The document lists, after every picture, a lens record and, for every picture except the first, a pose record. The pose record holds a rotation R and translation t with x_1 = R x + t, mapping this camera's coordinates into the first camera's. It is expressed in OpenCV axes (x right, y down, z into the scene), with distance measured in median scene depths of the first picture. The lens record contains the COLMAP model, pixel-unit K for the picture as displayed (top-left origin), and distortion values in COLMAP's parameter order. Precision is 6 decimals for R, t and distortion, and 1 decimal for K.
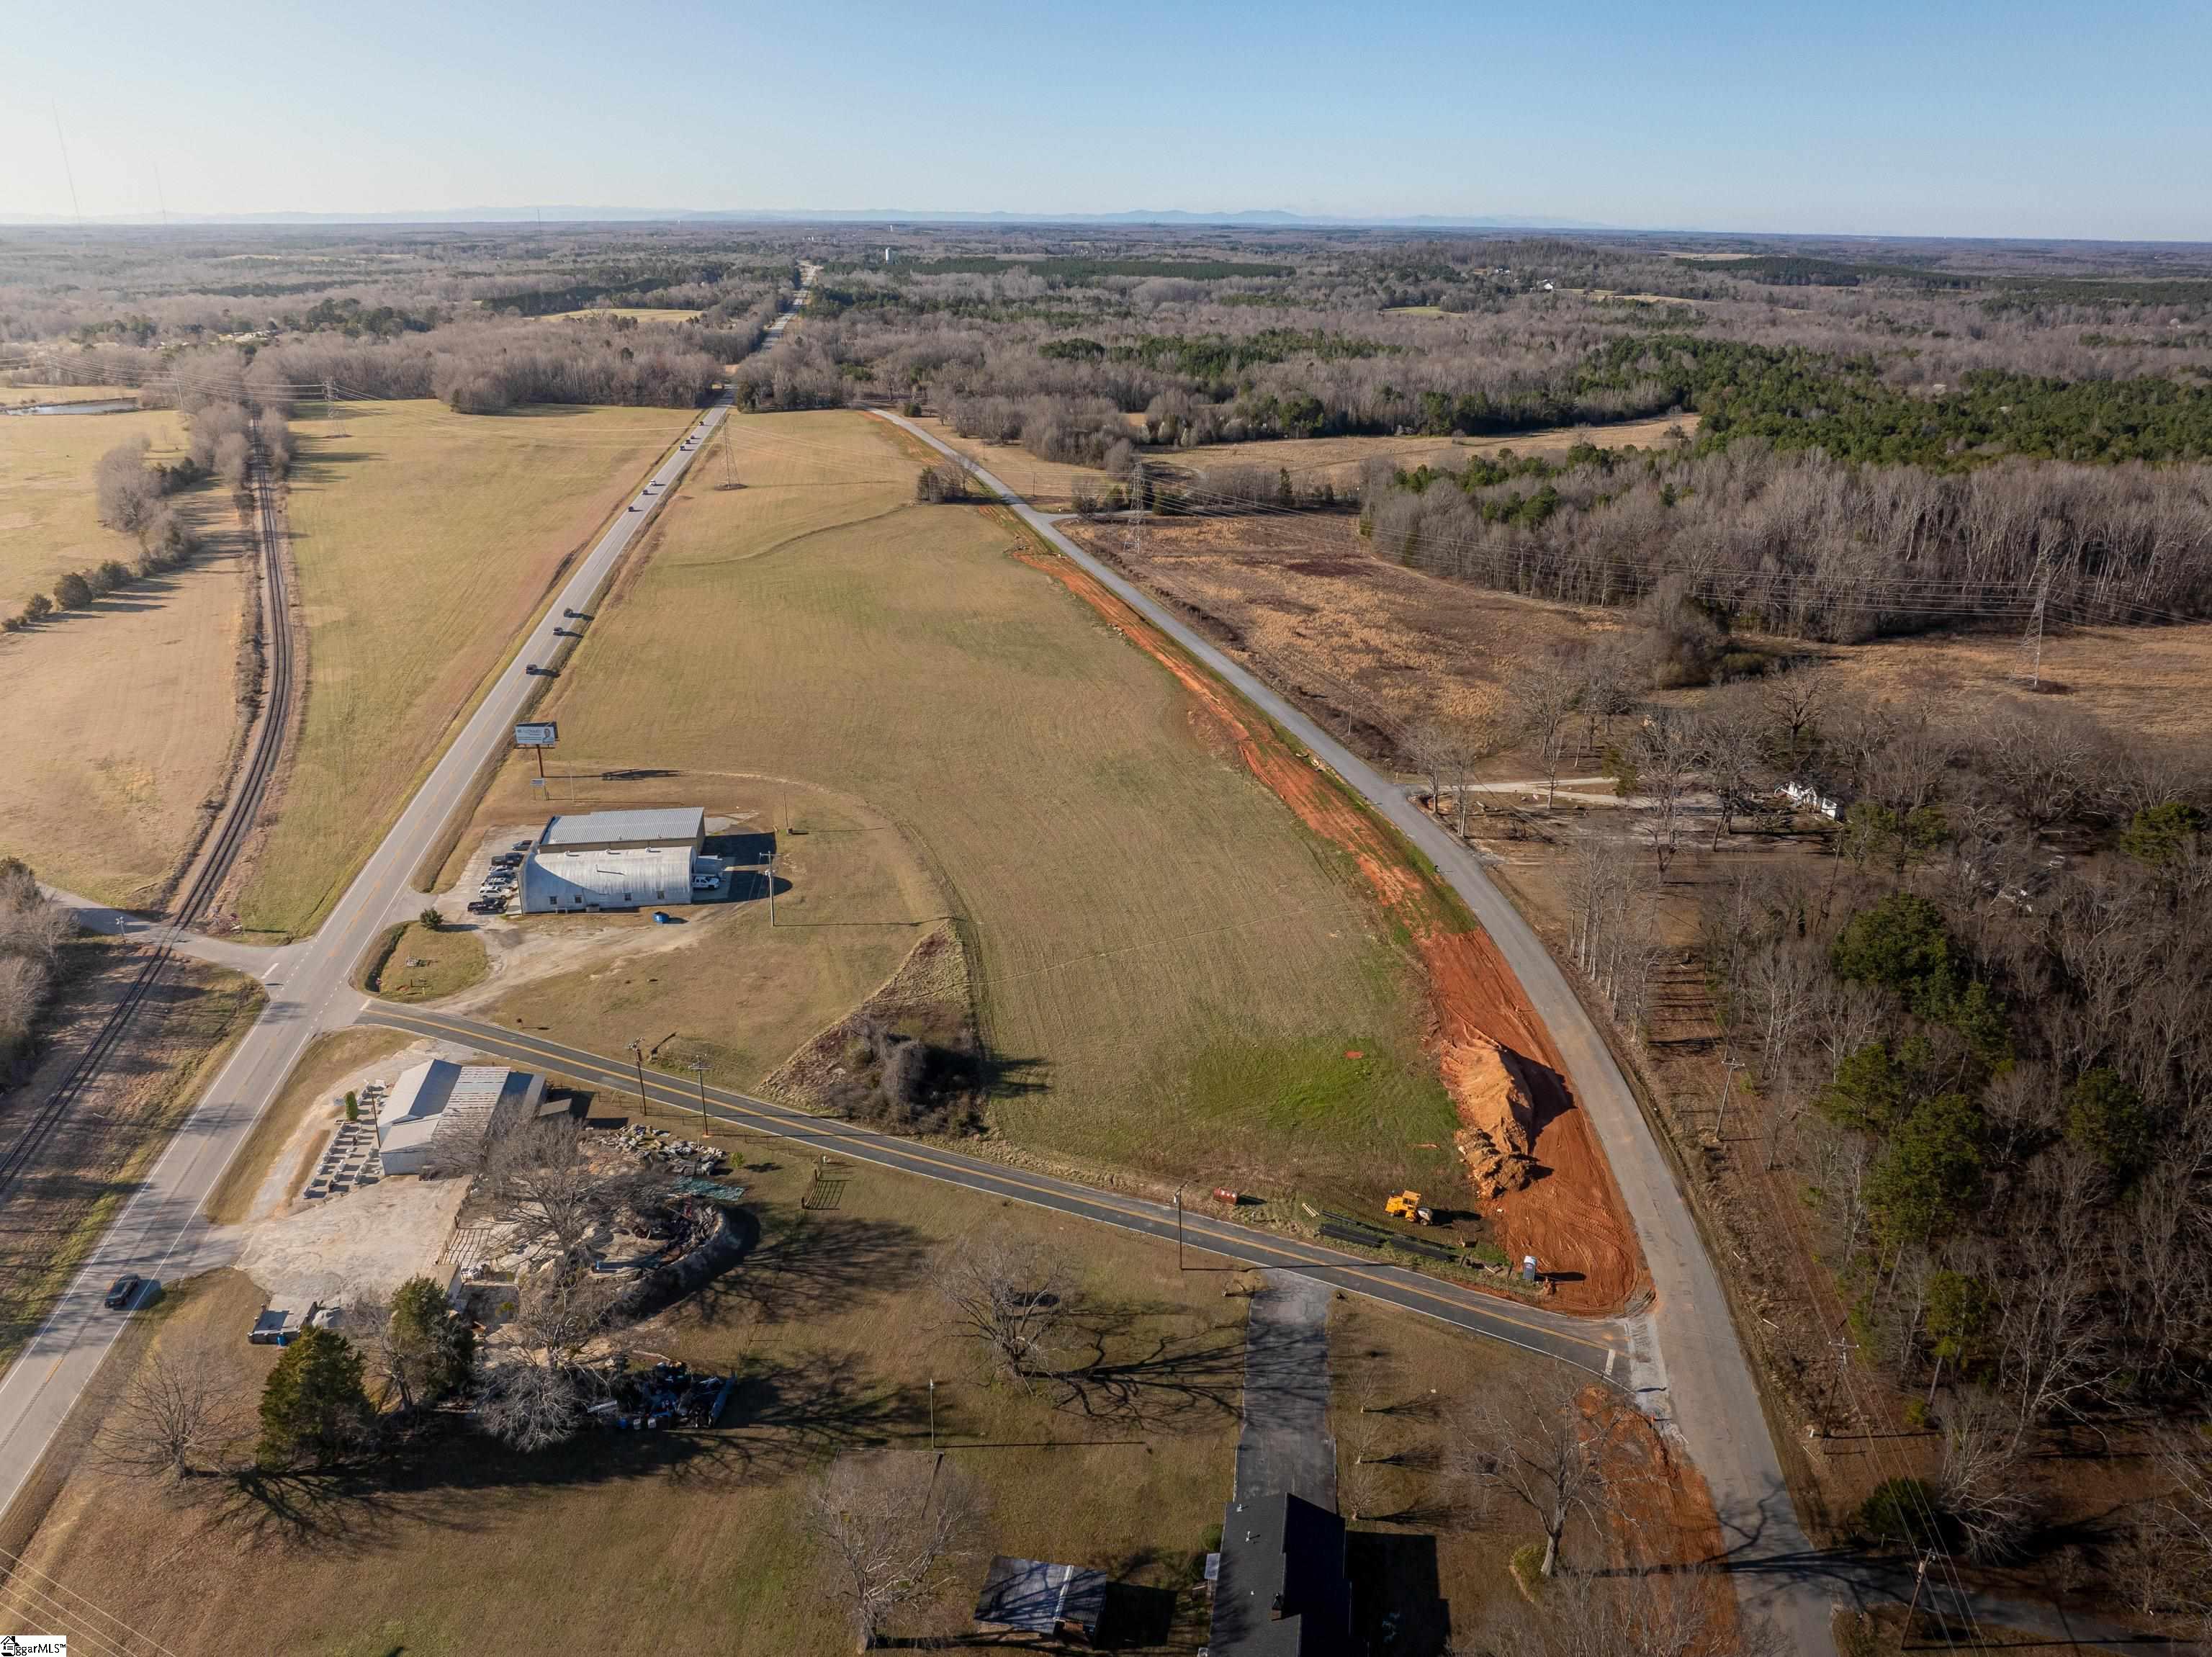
lens RADIAL K [[1559.5, 0, 1105.1], [0, 1559.5, 814.8], [0, 0, 1]] dist [-0.043060, 0.011727]
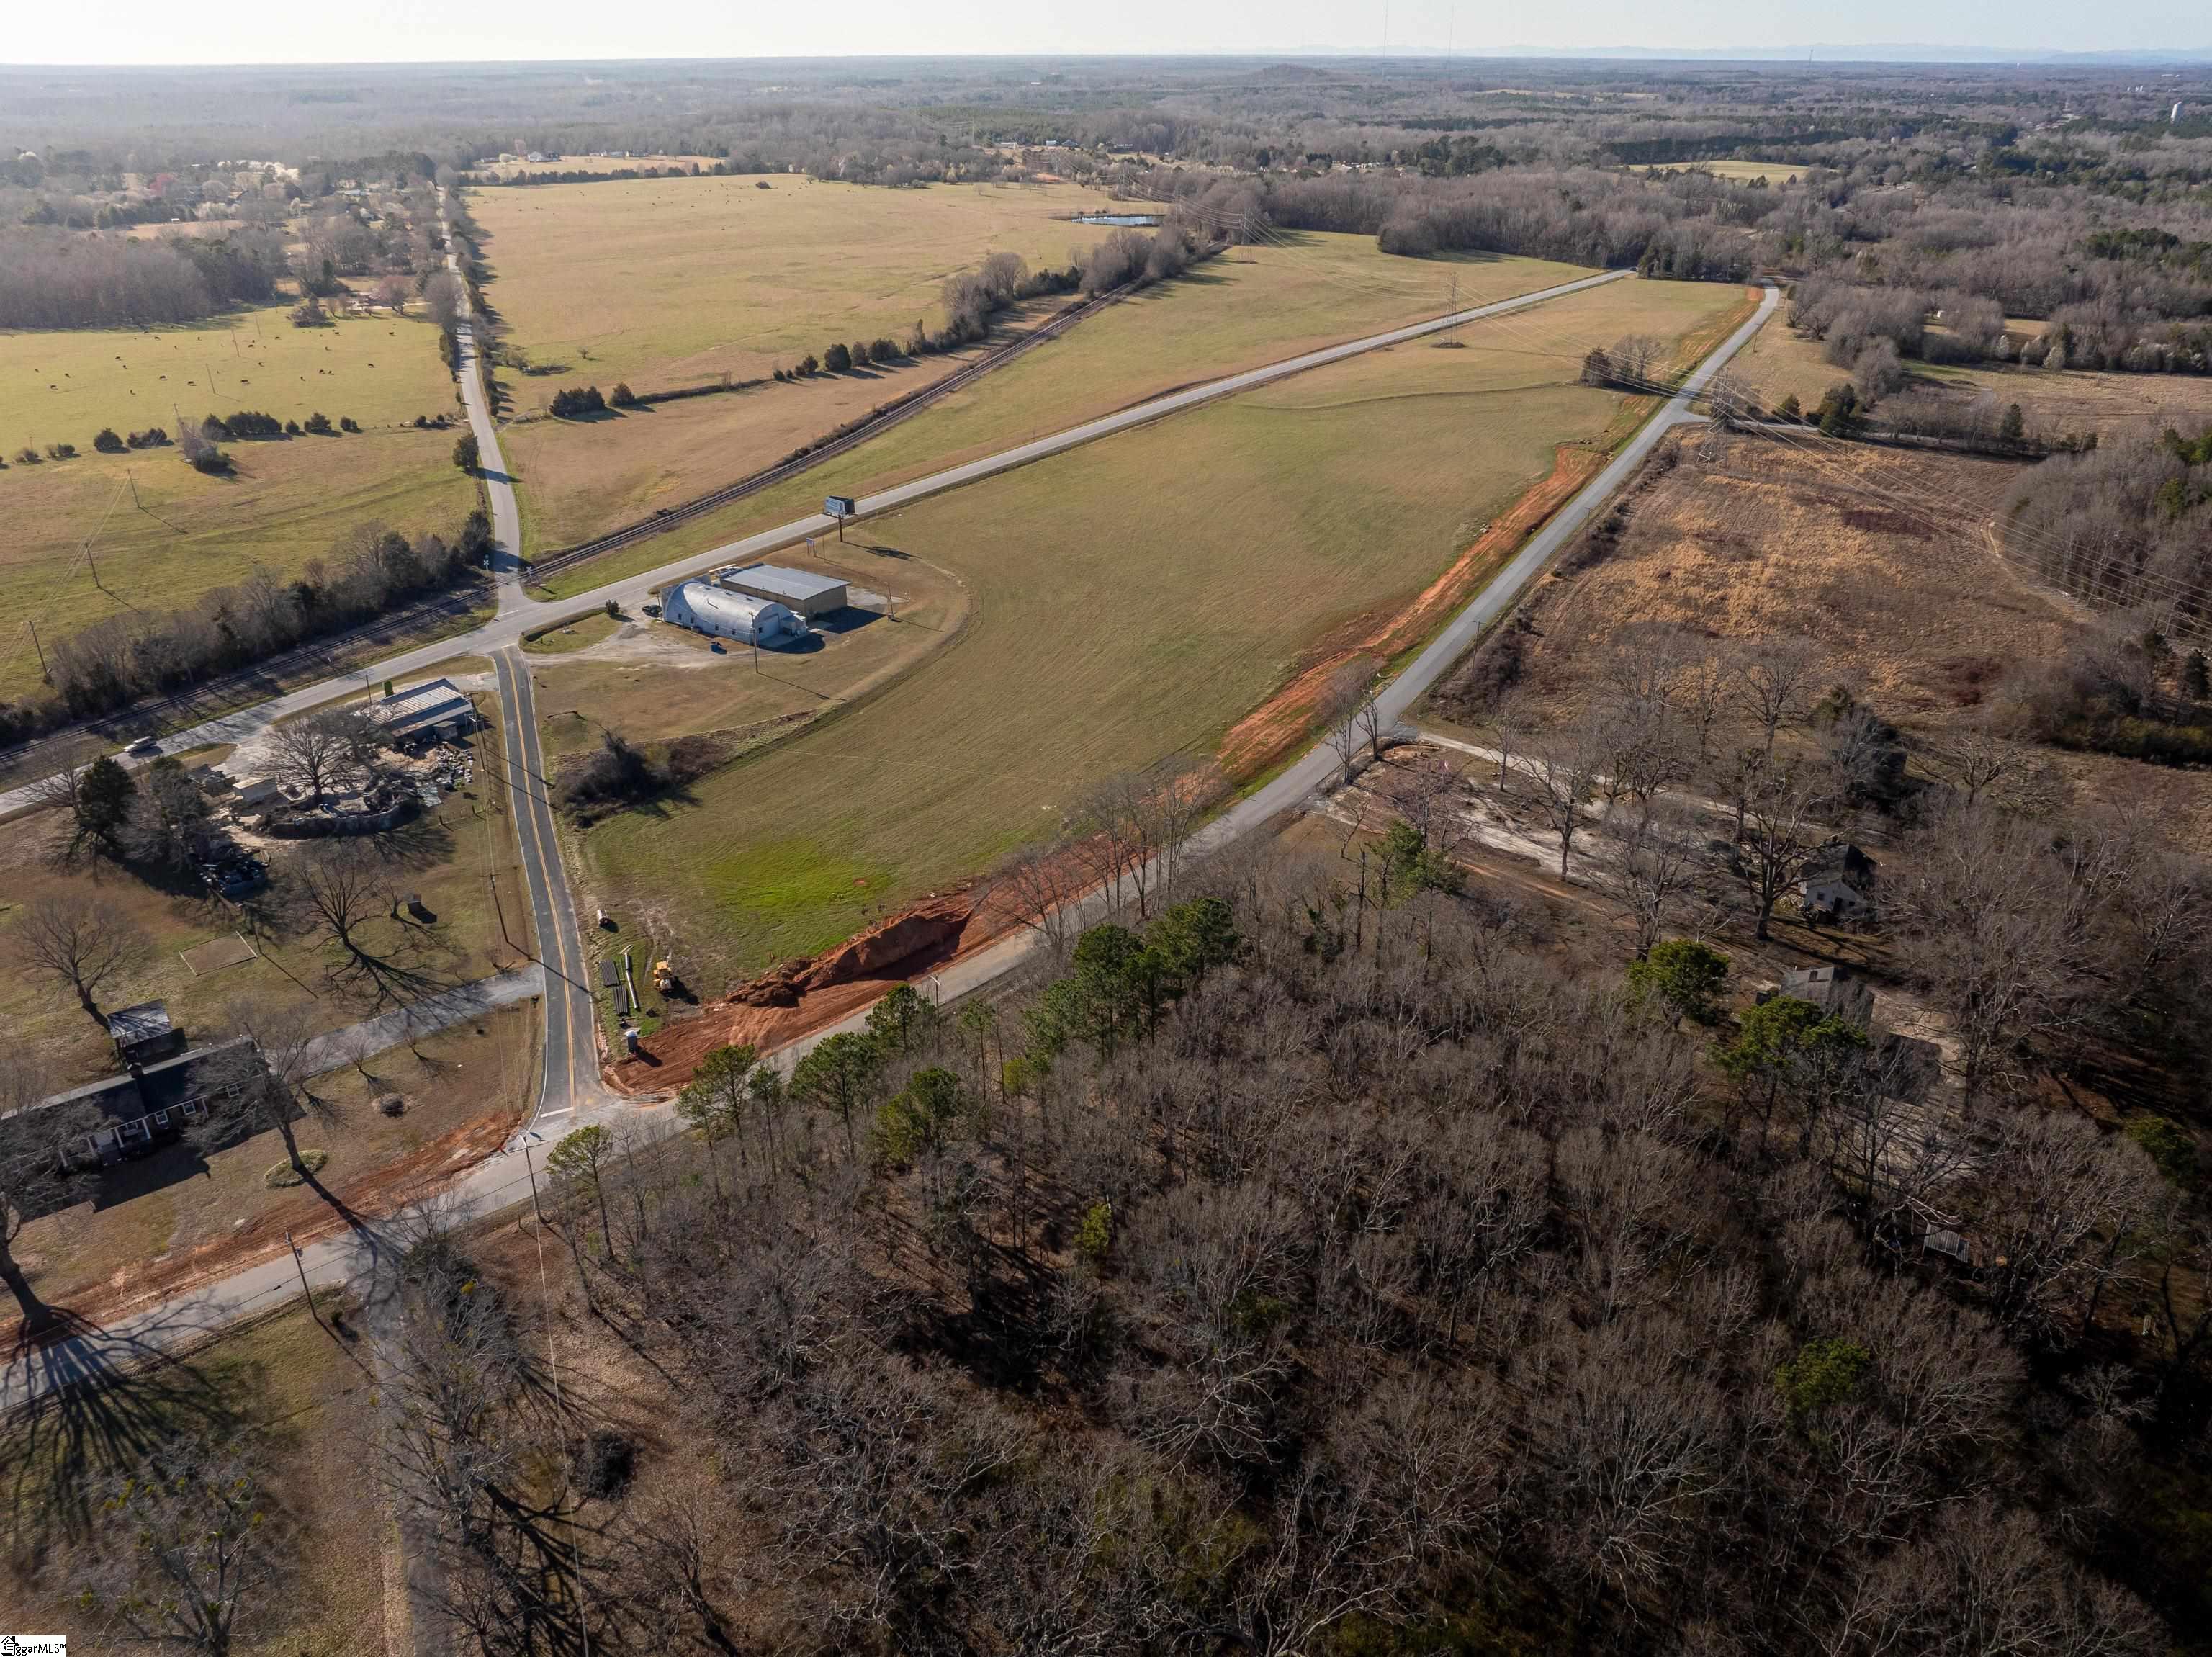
lens RADIAL K [[1559.5, 0, 1105.1], [0, 1559.5, 814.8], [0, 0, 1]] dist [-0.043060, 0.011727]
pose [[0.726232, 0.299746, -0.618659, 0.385182], [-0.242713, 0.953777, 0.177198, -0.052636], [0.643178, 0.021469, 0.765416, 0.104003]]
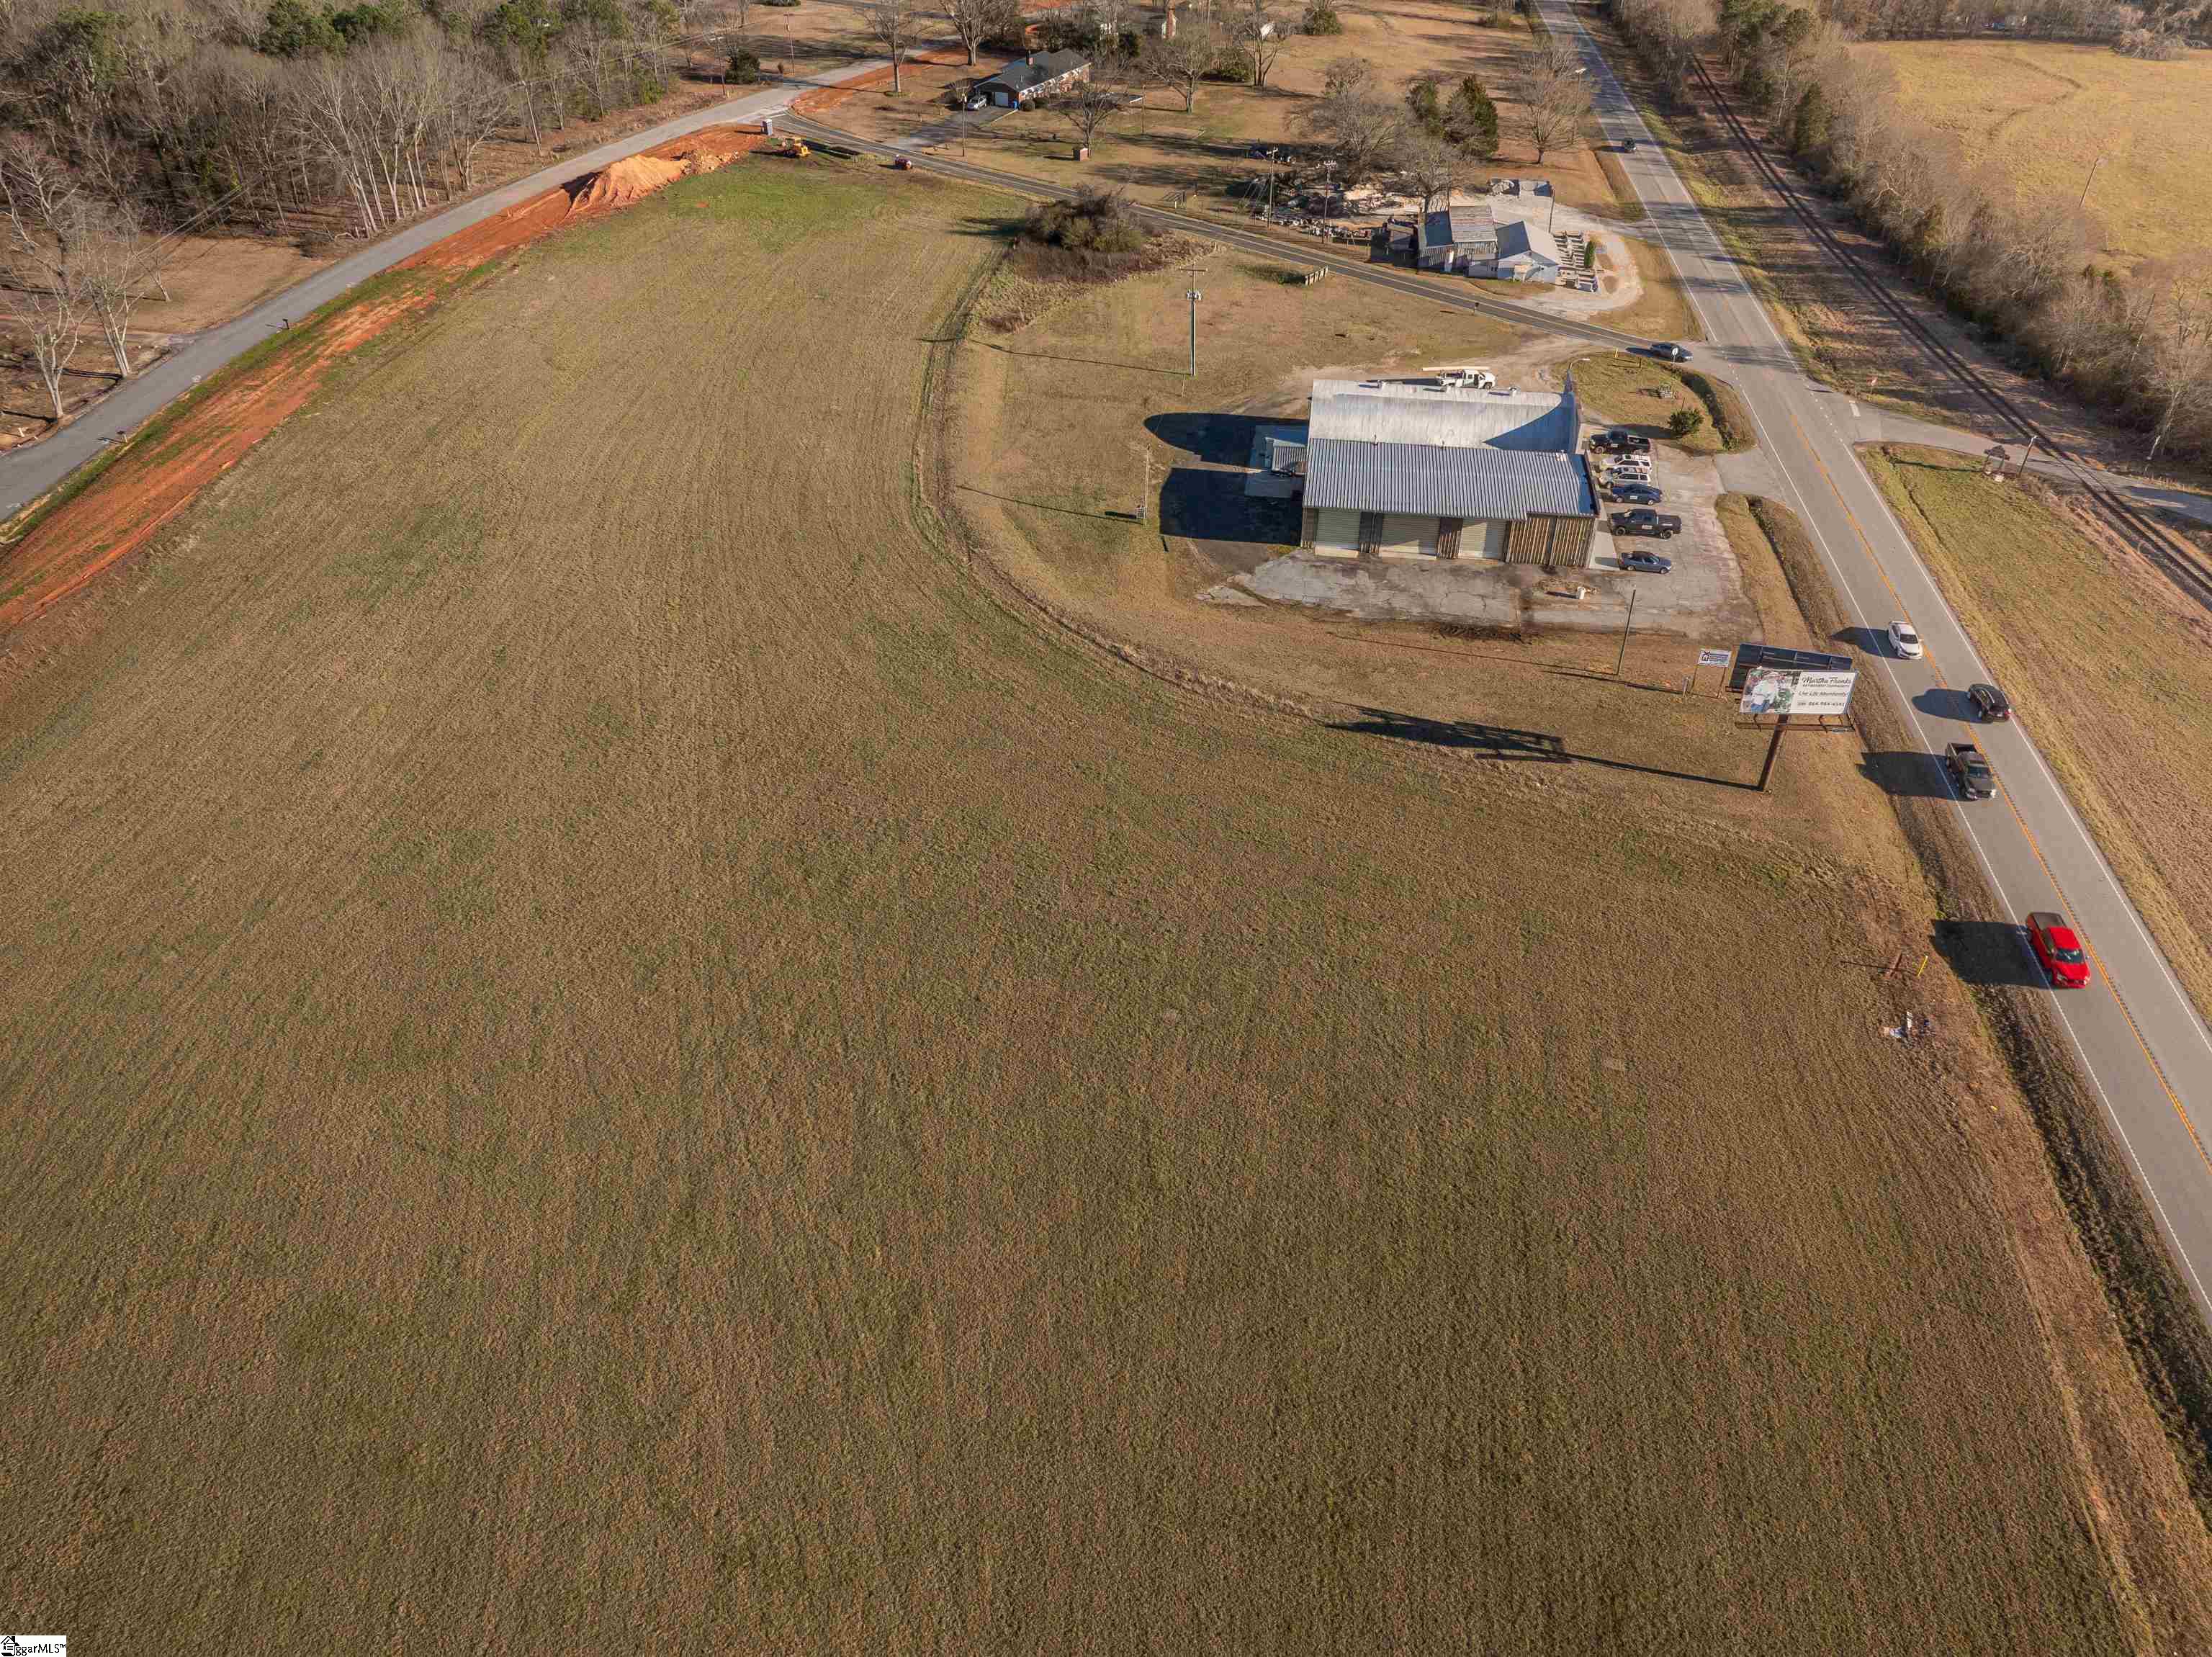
lens RADIAL K [[1559.5, 0, 1105.1], [0, 1559.5, 814.8], [0, 0, 1]] dist [-0.043060, 0.011727]
pose [[-0.958325, -0.177017, 0.224229, -0.177975], [0.095361, 0.541658, 0.835173, -0.203629], [-0.269295, 0.821749, -0.502203, 0.735970]]
